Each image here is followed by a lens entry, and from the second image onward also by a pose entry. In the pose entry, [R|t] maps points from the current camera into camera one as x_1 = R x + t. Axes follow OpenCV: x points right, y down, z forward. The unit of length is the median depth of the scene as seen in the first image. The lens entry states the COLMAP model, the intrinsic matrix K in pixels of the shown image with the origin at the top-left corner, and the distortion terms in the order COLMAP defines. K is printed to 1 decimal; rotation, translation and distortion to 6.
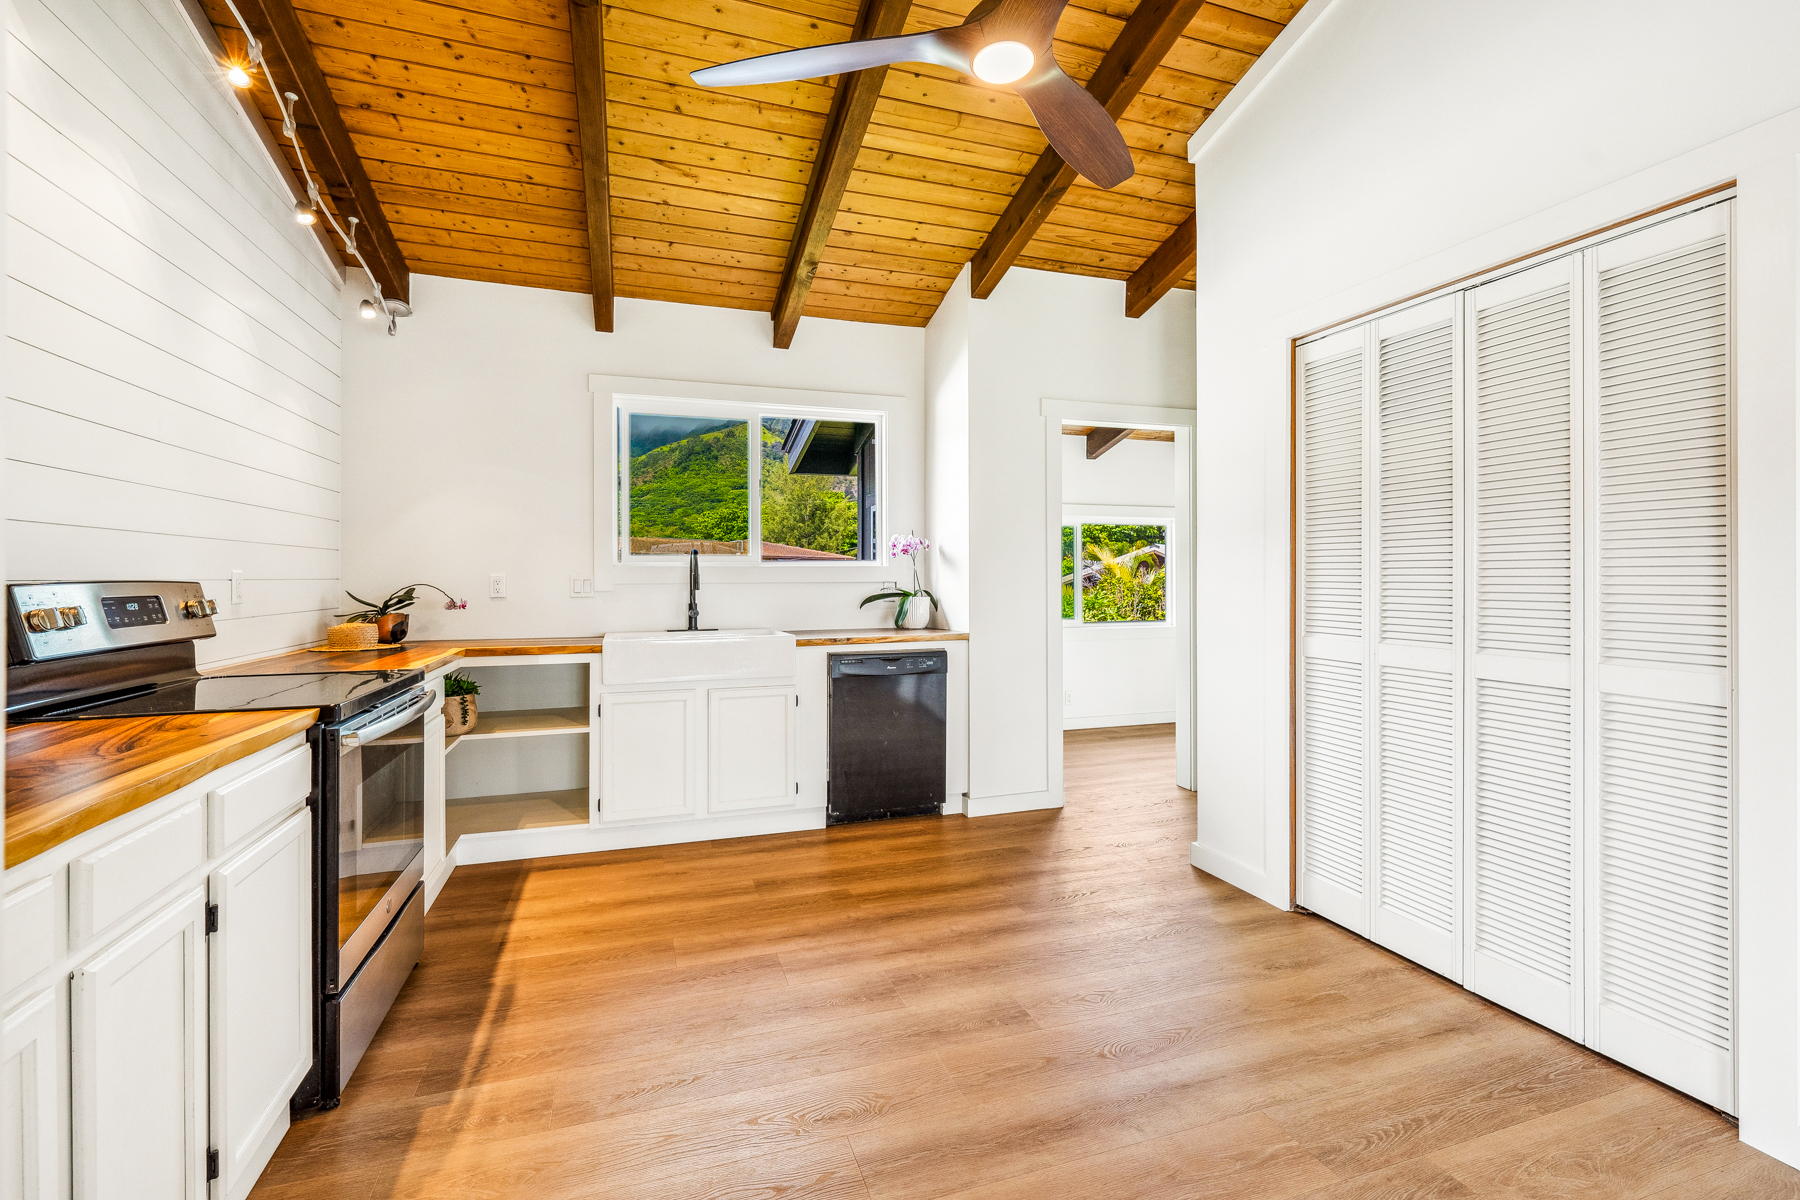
lens RADIAL K [[786.7, 0, 891.5], [0, 786.7, 580.8], [0, 0, 1]] dist [-0.000609, 0.000191]
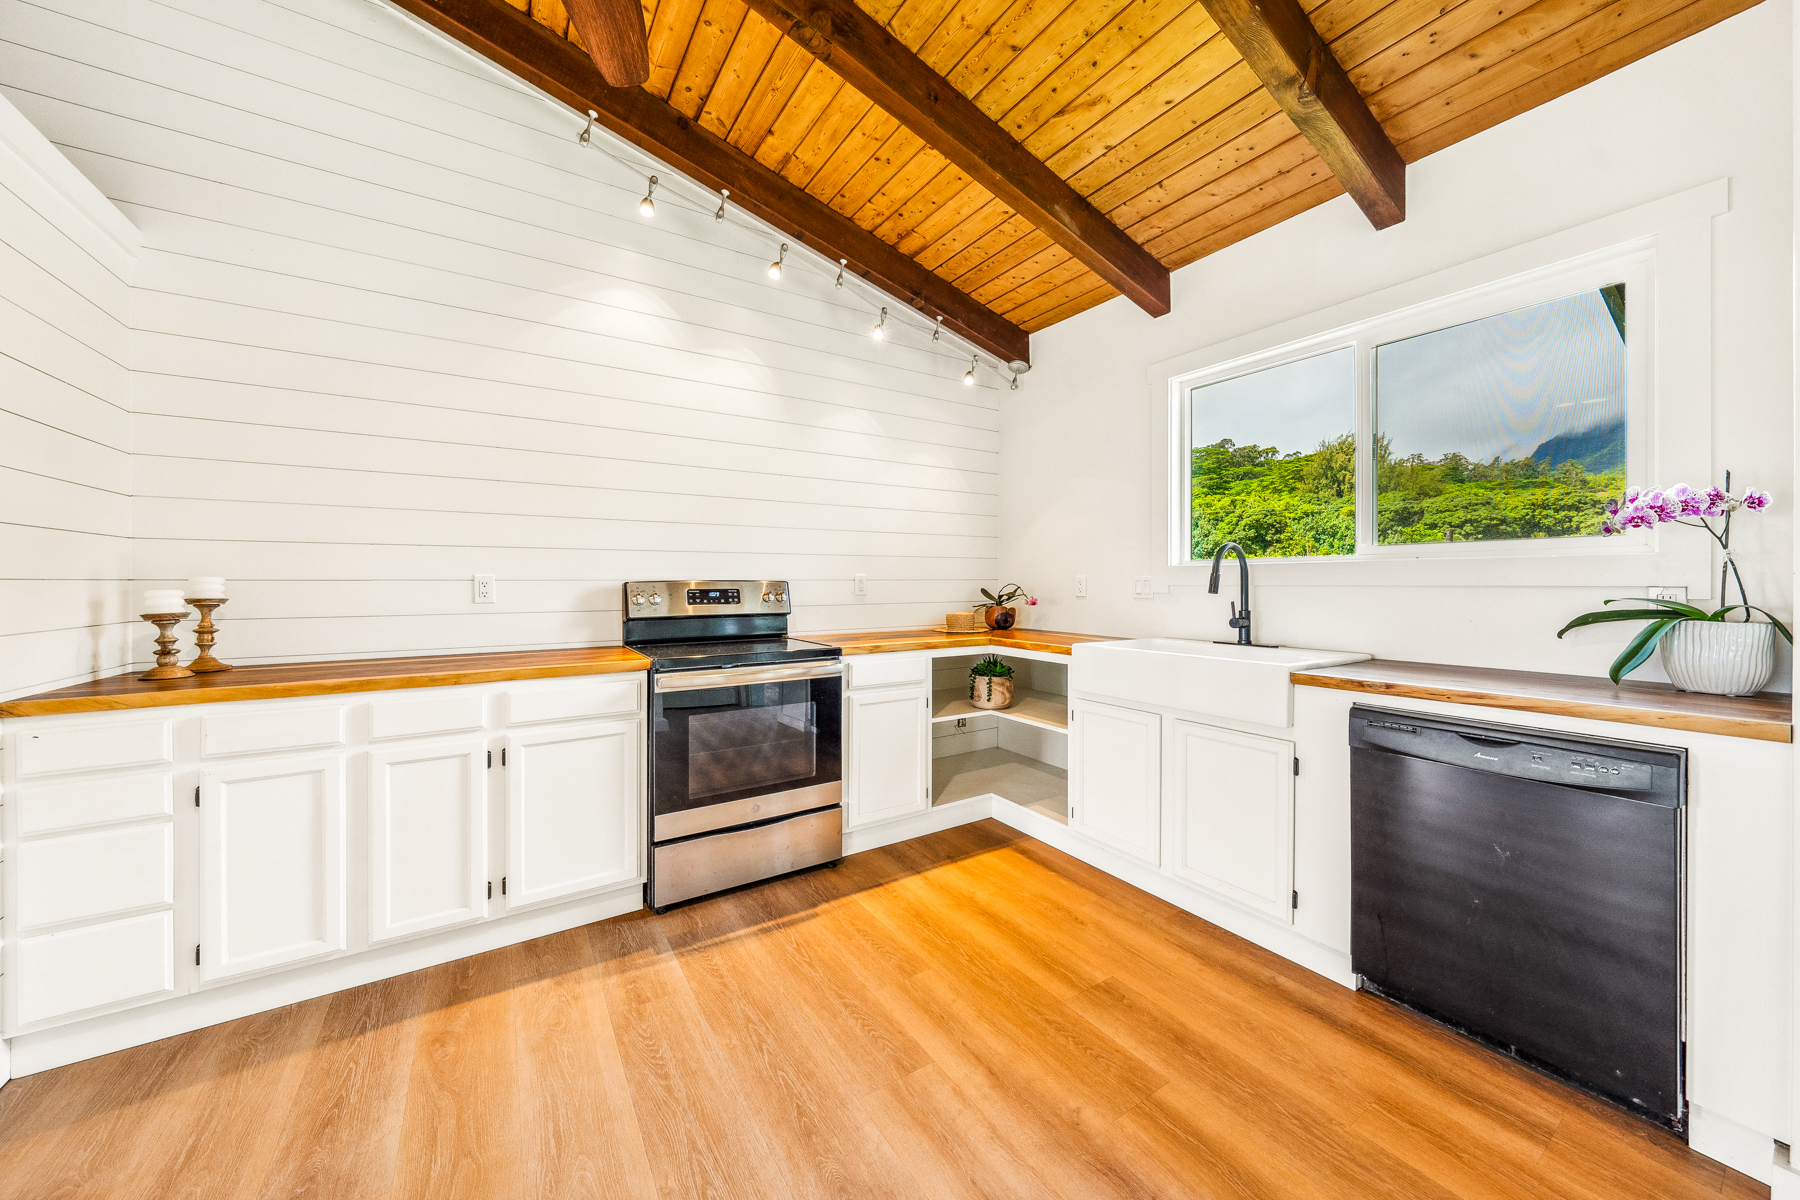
lens RADIAL K [[624.4, 0, 896.0], [0, 624.4, 582.3], [0, 0, 1]] dist [-0.002564, -0.000185]
pose [[0.250729, 0.005082, -0.968044, 0.334099], [-0.004183, 0.999983, 0.004166, -0.001521], [0.968048, 0.003005, 0.250746, 0.618028]]
